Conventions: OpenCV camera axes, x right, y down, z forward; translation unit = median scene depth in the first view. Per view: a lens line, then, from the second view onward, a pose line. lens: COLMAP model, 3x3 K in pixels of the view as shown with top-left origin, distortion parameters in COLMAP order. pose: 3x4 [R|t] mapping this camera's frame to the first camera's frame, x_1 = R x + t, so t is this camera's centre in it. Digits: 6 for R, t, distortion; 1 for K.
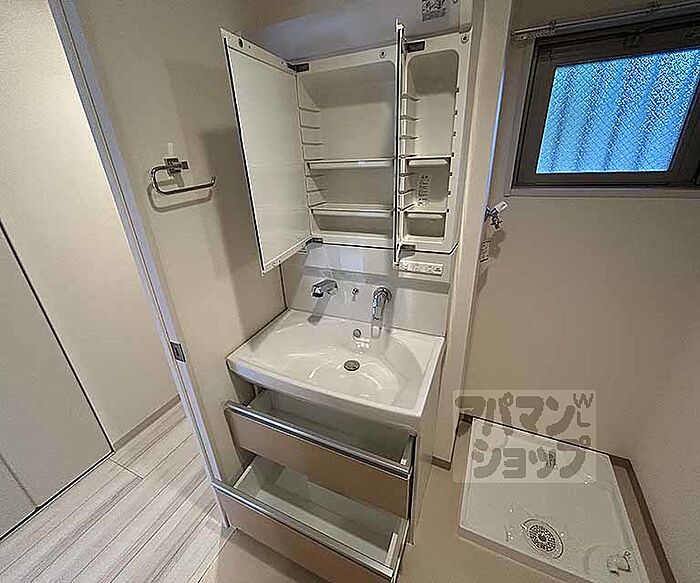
lens RADIAL K [[317.3, 0, 339.5], [0, 317.3, 287.4], [0, 0, 1]] dist [-0.001466, -0.002134]
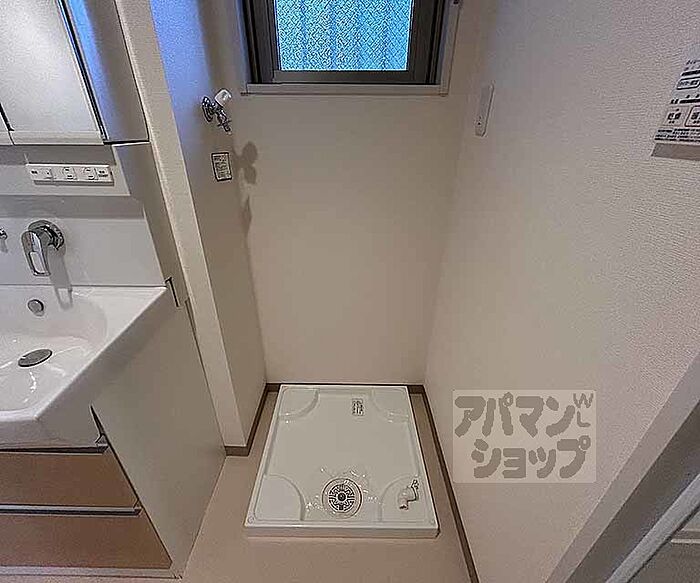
lens RADIAL K [[317.3, 0, 345.4], [0, 317.3, 289.9], [0, 0, 1]] dist [-0.001466, -0.002134]
pose [[0.905216, -0.148310, 0.398232, 0.379904], [0.125455, 0.988620, 0.083012, 0.144852], [-0.406012, -0.025183, 0.913521, 0.197809]]
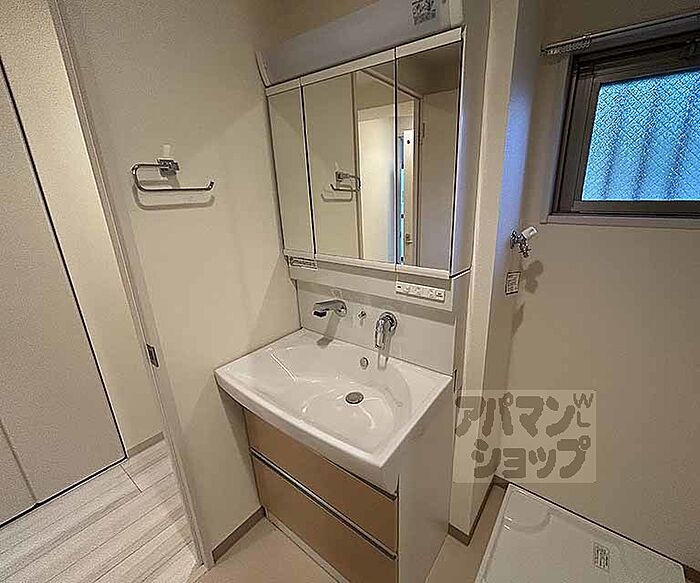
lens RADIAL K [[317.3, 0, 384.4], [0, 317.3, 287.1], [0, 0, 1]] dist [-0.001466, -0.002134]
pose [[0.986716, 0.082657, -0.139858, 0.231801], [-0.098047, 0.989415, -0.106981, 0.025307], [0.129535, 0.119272, 0.984375, 0.096913]]
